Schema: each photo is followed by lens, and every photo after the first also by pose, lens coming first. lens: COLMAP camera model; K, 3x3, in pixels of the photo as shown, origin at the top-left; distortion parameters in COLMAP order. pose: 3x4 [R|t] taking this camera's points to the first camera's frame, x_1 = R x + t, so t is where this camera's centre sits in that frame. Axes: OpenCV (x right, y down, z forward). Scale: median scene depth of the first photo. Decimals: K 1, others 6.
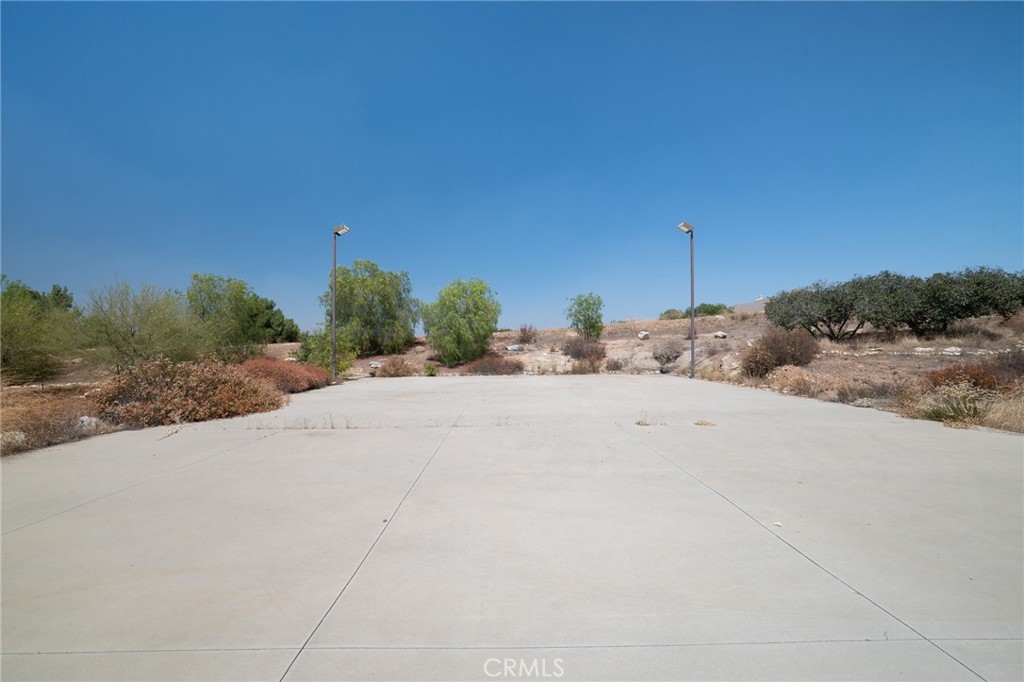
lens RADIAL K [[448.7, 0, 513.1], [0, 448.7, 344.3], [0, 0, 1]] dist [0.000320, -0.000094]
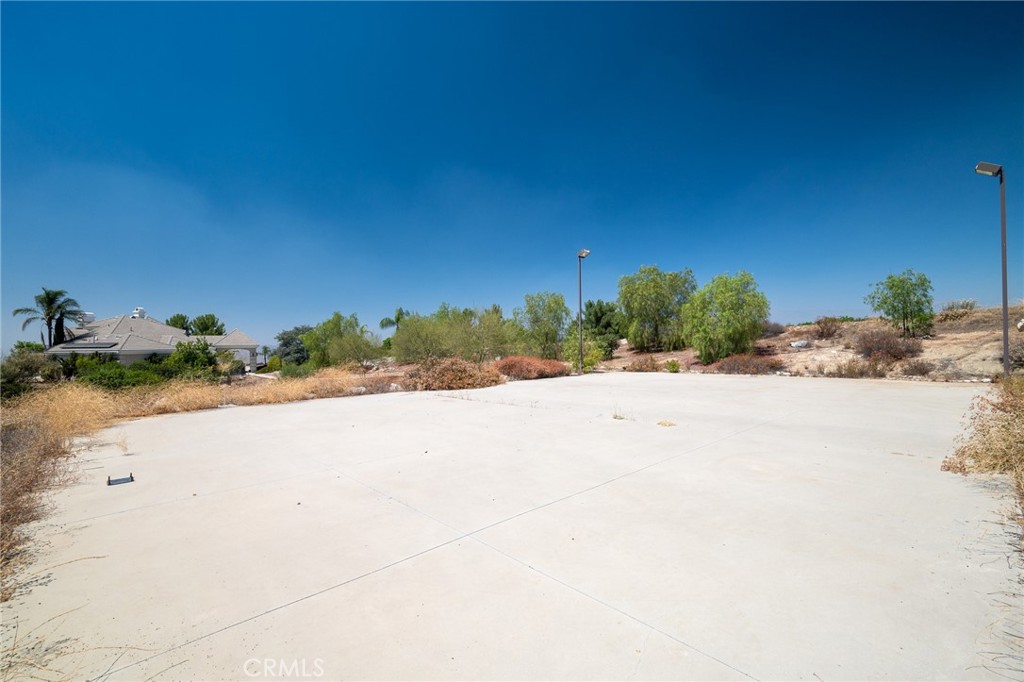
lens RADIAL K [[448.7, 0, 513.1], [0, 448.7, 344.3], [0, 0, 1]] dist [0.000320, -0.000094]
pose [[0.679240, -0.004714, -0.733902, 0.307054], [0.015434, 0.999850, 0.007863, -0.008590], [0.733754, -0.016668, 0.679210, 0.002776]]
